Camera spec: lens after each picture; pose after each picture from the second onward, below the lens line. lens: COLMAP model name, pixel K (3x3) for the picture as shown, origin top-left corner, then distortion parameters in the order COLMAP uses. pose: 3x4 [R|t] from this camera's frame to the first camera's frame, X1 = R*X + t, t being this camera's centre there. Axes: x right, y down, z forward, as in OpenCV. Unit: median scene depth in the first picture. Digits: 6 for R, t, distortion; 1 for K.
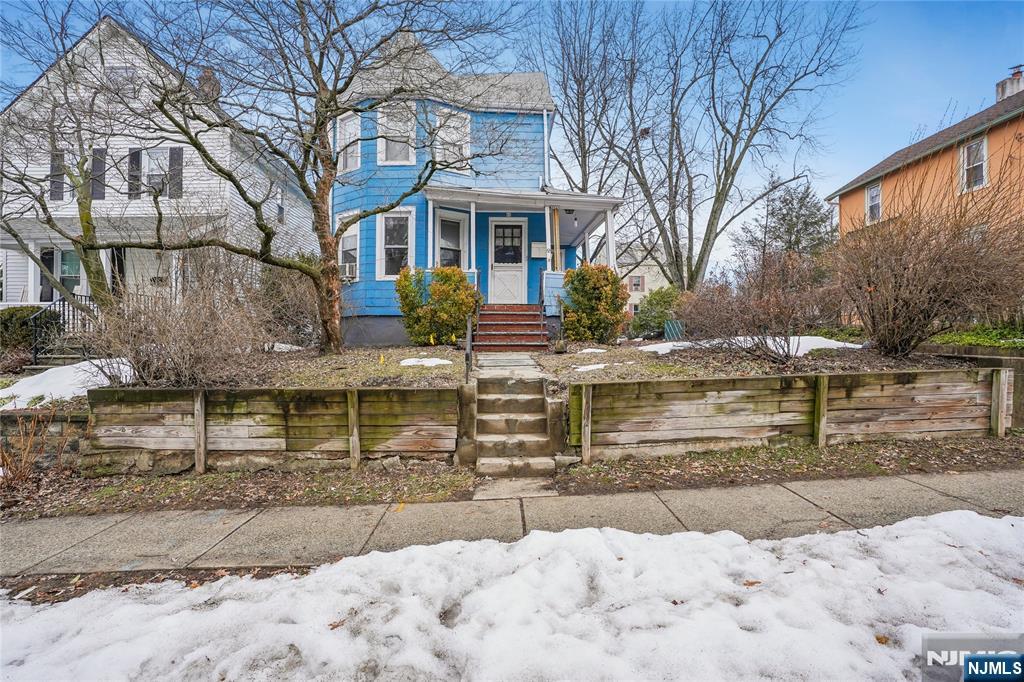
lens RADIAL K [[476.8, 0, 508.9], [0, 476.8, 345.3], [0, 0, 1]] dist [-0.052693, 0.022358]
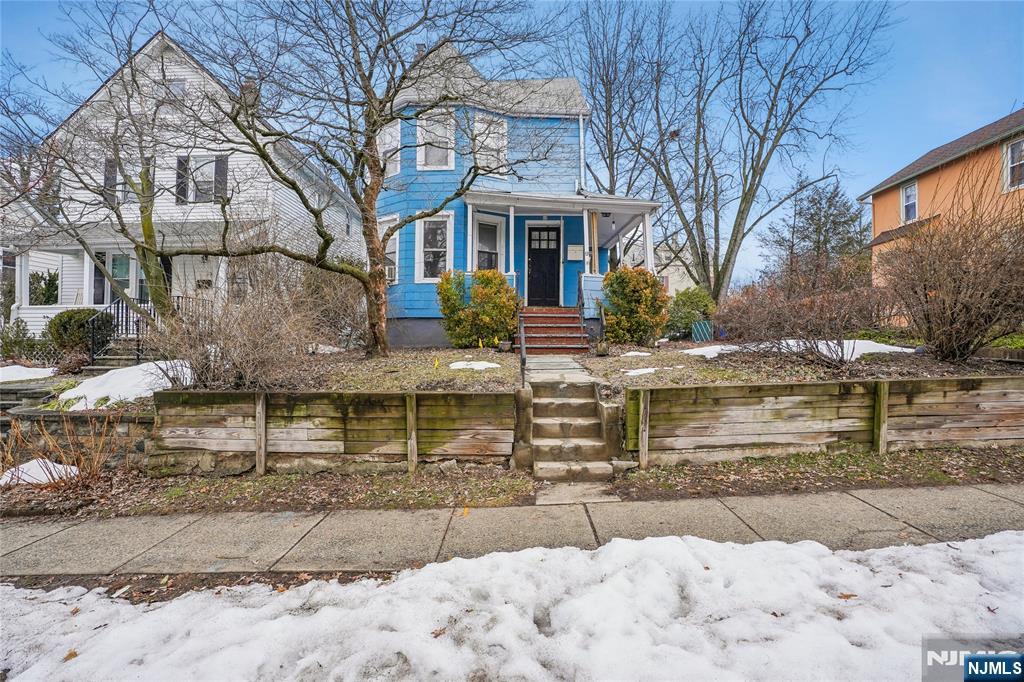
lens RADIAL K [[474.1, 0, 501.5], [0, 474.1, 336.0], [0, 0, 1]] dist [-0.051381, 0.021427]
pose [[0.999428, 0.001470, -0.033783, -0.100637], [-0.001956, 0.999895, -0.014357, -0.015462], [0.033758, 0.014414, 0.999326, -0.006689]]
